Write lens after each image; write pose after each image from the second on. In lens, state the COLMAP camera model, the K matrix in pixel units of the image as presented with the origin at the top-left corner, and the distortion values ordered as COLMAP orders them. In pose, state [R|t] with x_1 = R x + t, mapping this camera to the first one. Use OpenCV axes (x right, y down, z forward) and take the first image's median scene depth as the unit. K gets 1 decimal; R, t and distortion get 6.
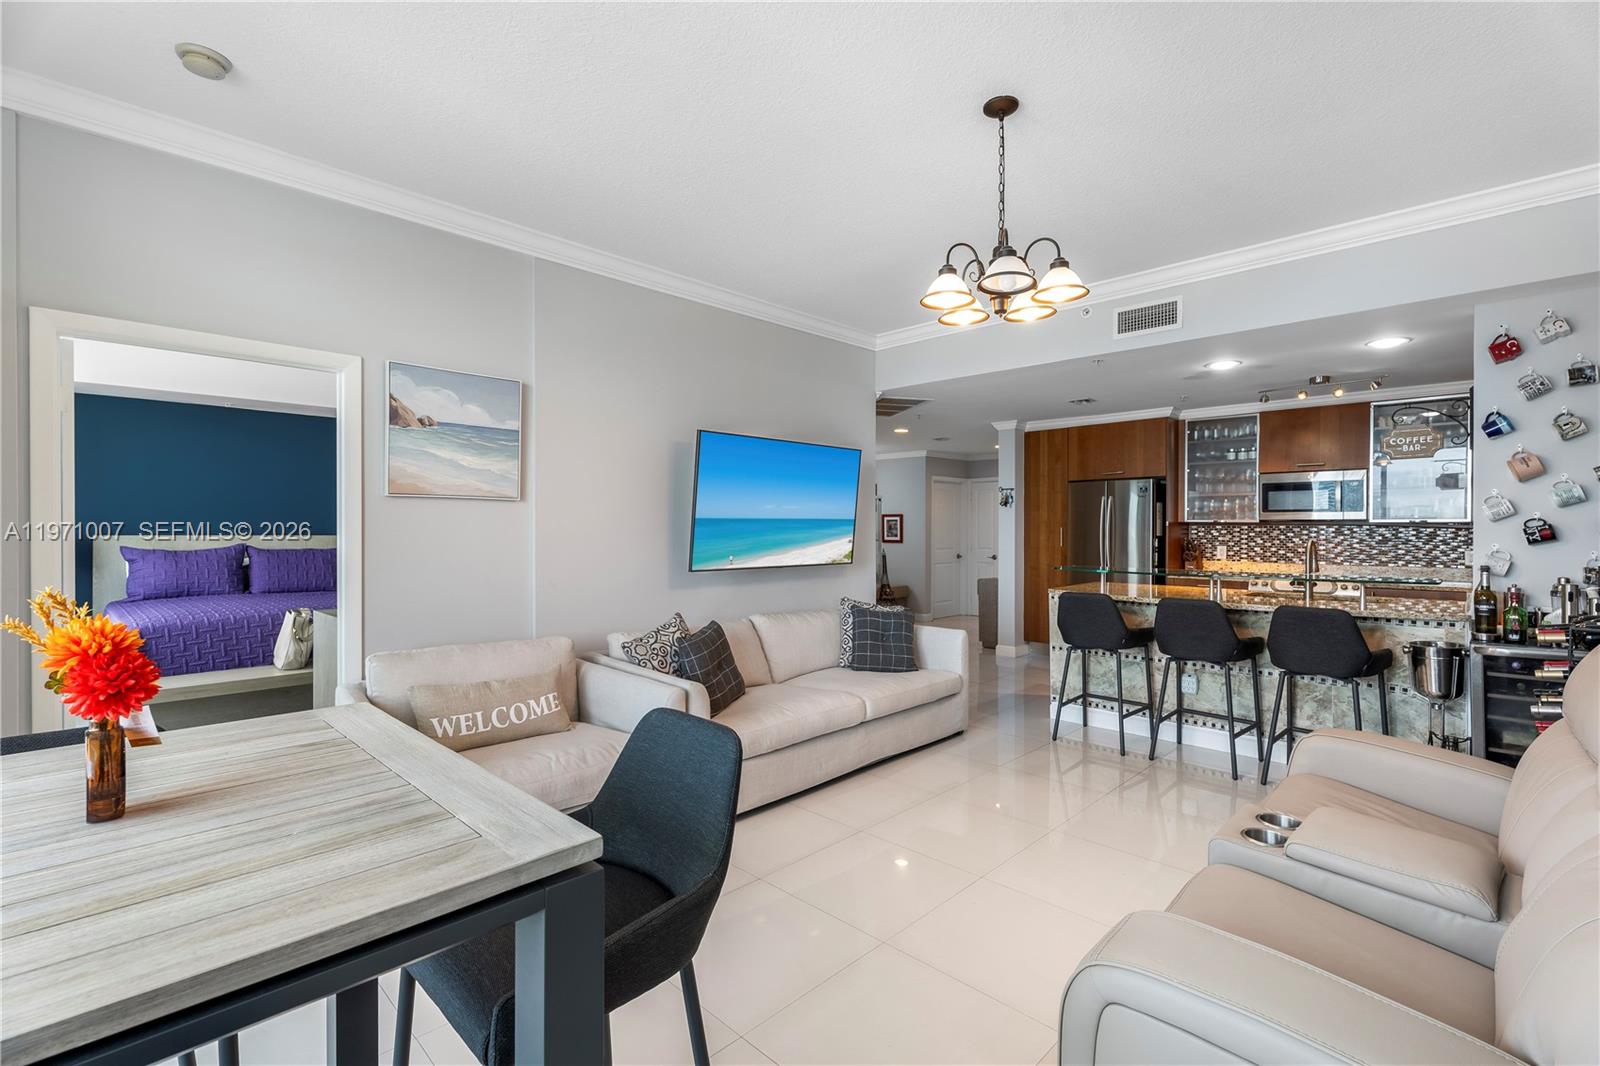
lens RADIAL K [[725.0, 0, 810.8], [0, 725.0, 533.0], [0, 0, 1]] dist [0.008428, -0.001794]
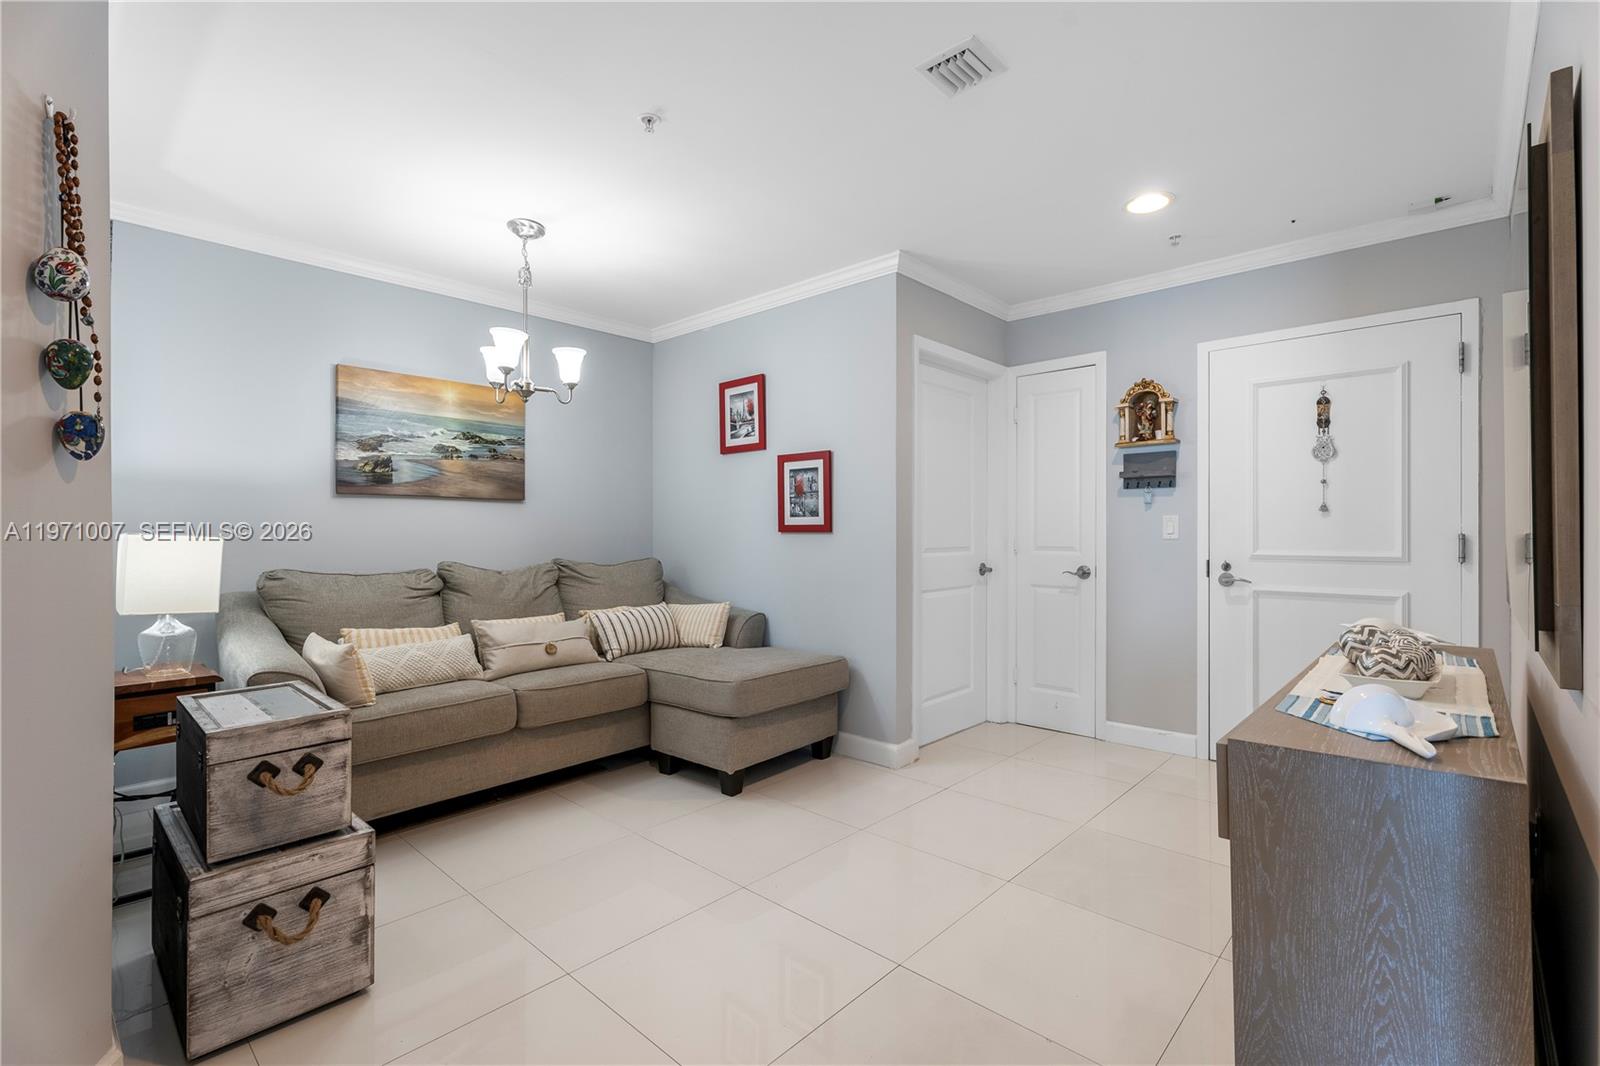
lens RADIAL K [[725.0, 0, 799.6], [0, 725.0, 528.5], [0, 0, 1]] dist [0.008428, -0.001794]
pose [[0.999997, 0.002289, -0.000938, 0.111639], [-0.002295, 0.999969, -0.007477, 0.014110], [0.000921, 0.007479, 0.999972, 0.649637]]
